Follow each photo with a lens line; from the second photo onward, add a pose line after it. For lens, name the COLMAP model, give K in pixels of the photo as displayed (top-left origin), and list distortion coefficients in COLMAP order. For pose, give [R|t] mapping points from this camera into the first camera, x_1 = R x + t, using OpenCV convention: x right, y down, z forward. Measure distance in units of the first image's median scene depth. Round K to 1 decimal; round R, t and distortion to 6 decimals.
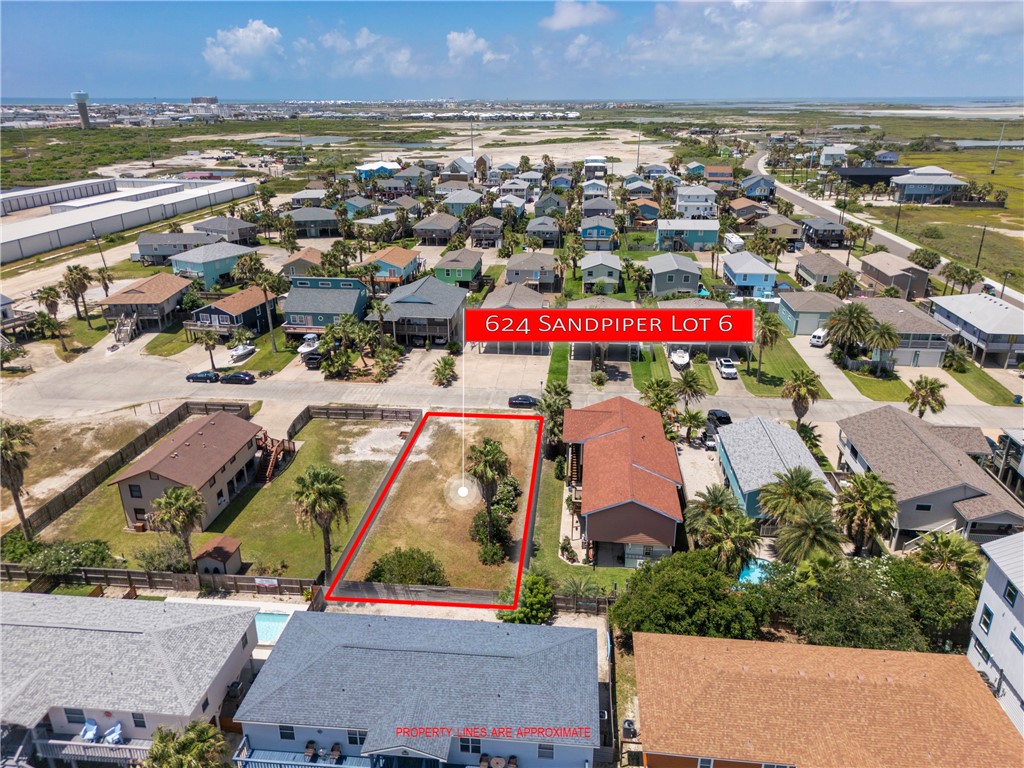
lens RADIAL K [[714.4, 0, 511.6], [0, 714.4, 389.4], [0, 0, 1]] dist [0.073758, -0.071171]
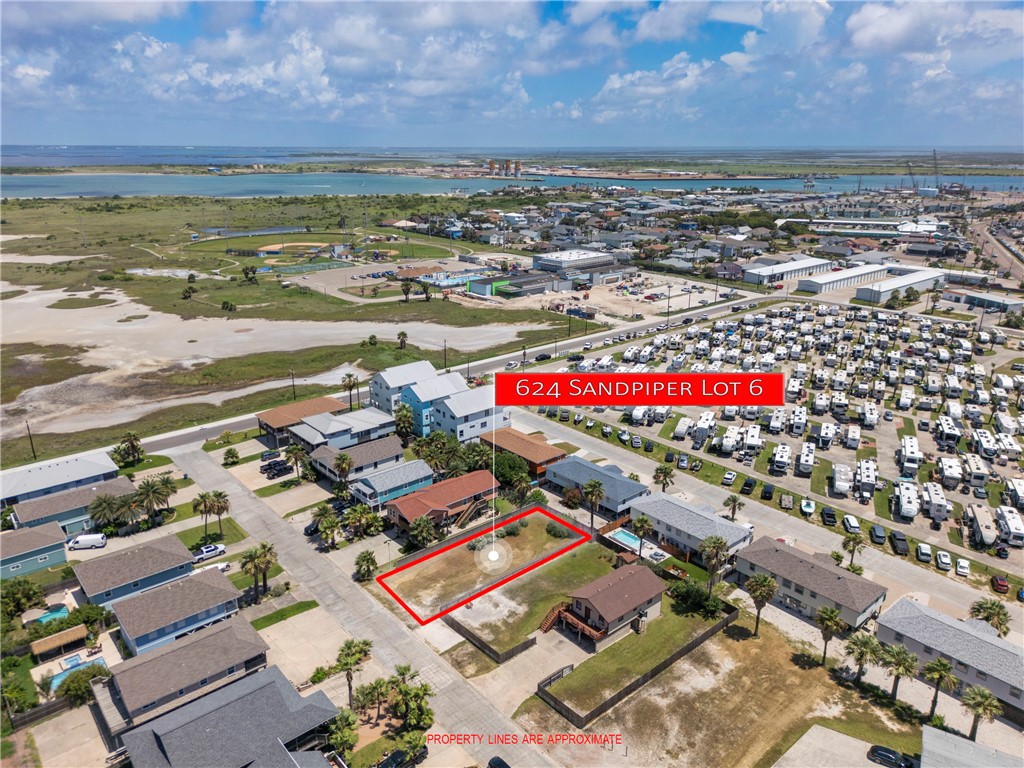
lens RADIAL K [[724.4, 0, 512.0], [0, 724.4, 384.0], [0, 0, 1]] dist [0.077516, -0.075812]
pose [[-0.729179, -0.211396, 0.650853, -0.780119], [0.259113, 0.794985, 0.548506, -0.765041], [-0.633370, 0.568604, -0.524911, 1.112489]]
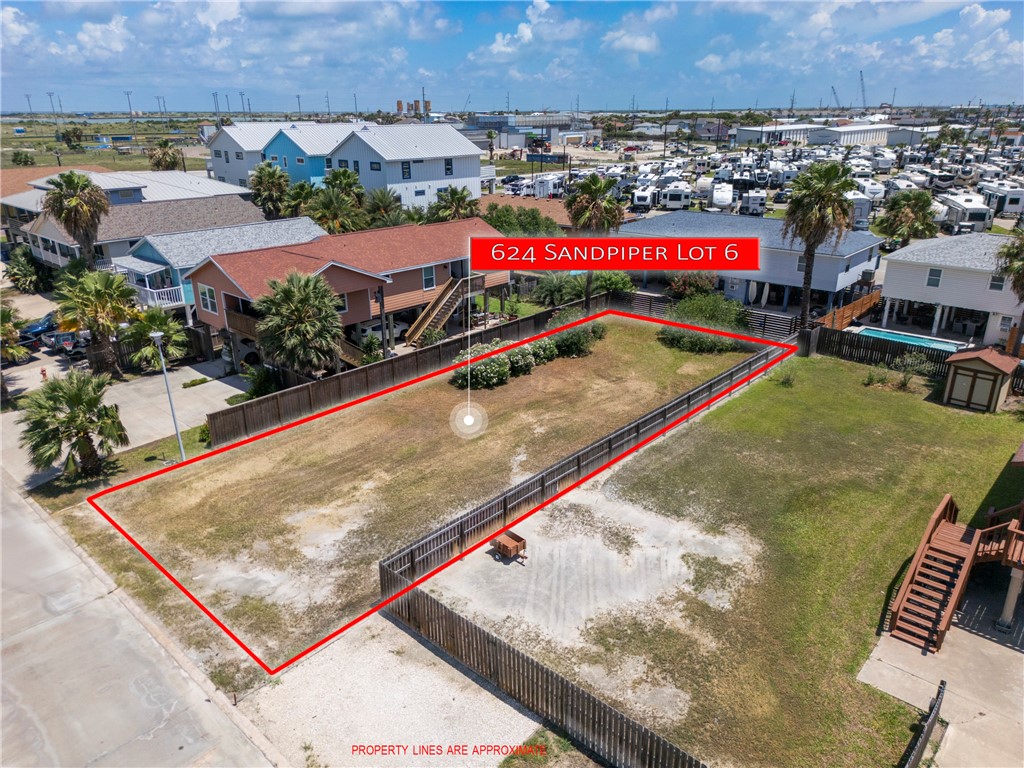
lens RADIAL K [[714.4, 0, 511.6], [0, 714.4, 389.4], [0, 0, 1]] dist [0.073758, -0.071171]
pose [[-0.806645, -0.204950, 0.554364, -0.238703], [0.231759, 0.753151, 0.615671, -0.134628], [-0.543702, 0.625107, -0.560027, 0.880069]]
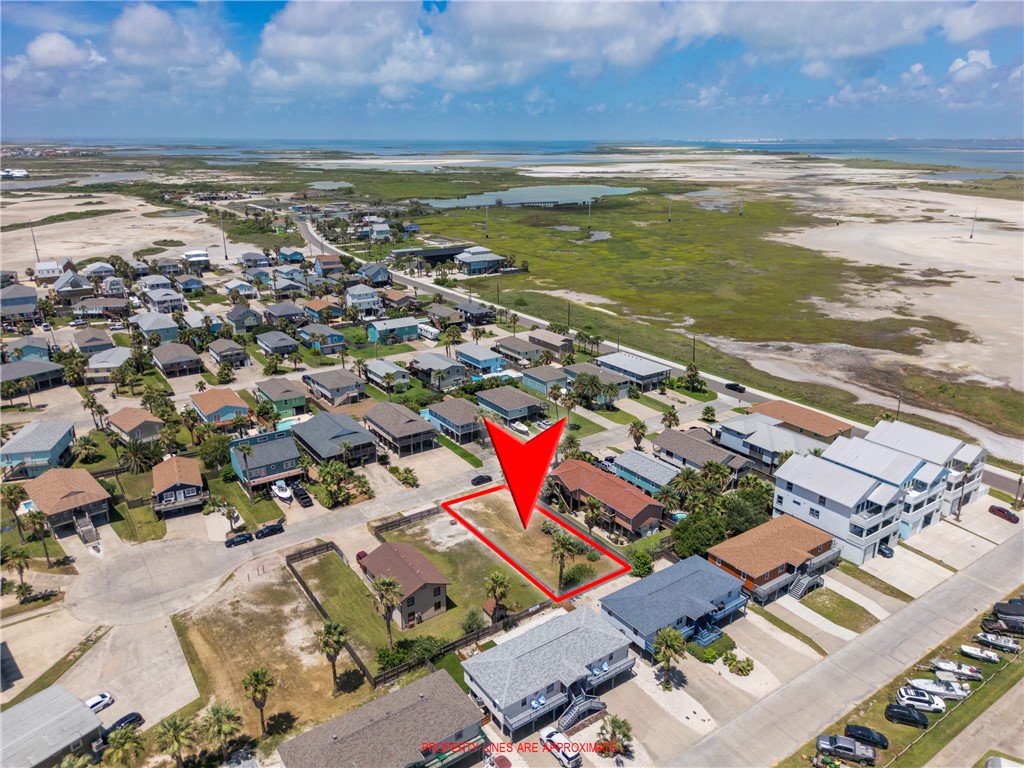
lens RADIAL K [[714.4, 0, 511.6], [0, 714.4, 389.4], [0, 0, 1]] dist [0.073758, -0.071171]
pose [[0.755832, -0.211755, 0.619579, -0.736656], [0.241209, 0.969761, 0.037183, -0.185828], [-0.608717, 0.121344, 0.784053, -0.241745]]
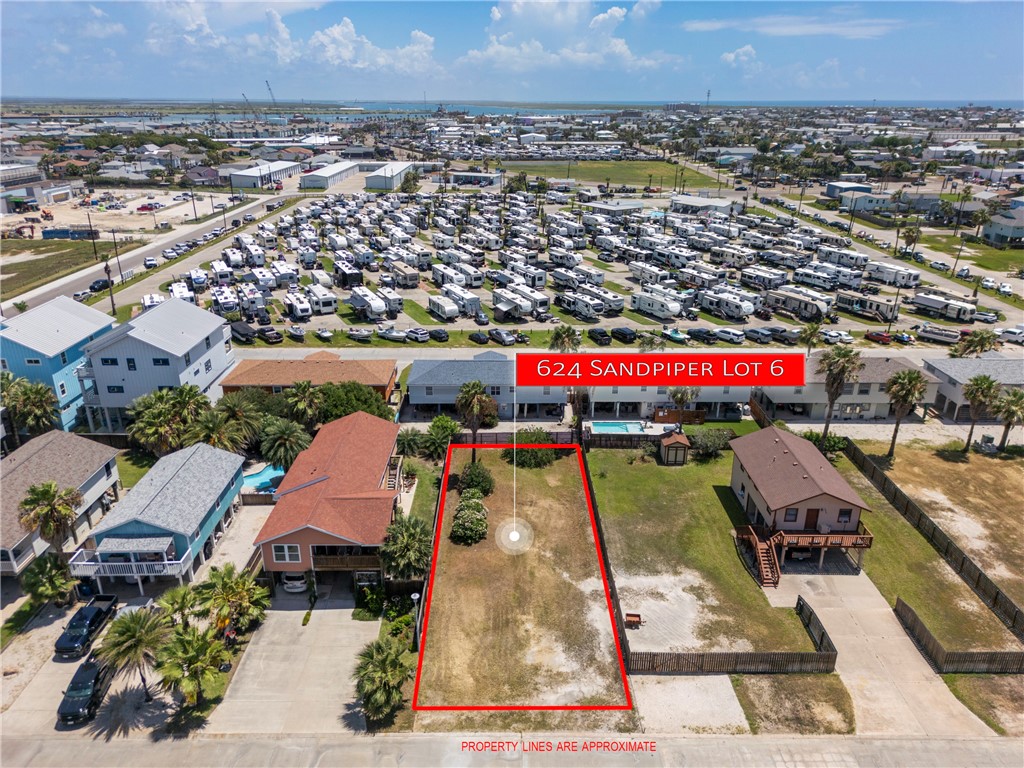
lens RADIAL K [[714.4, 0, 511.6], [0, 714.4, 389.4], [0, 0, 1]] dist [0.073758, -0.071171]
pose [[-0.993739, 0.041634, -0.103683, 0.014036], [-0.042232, 0.719171, 0.693548, -0.414274], [0.103441, 0.693585, -0.712910, 1.019778]]
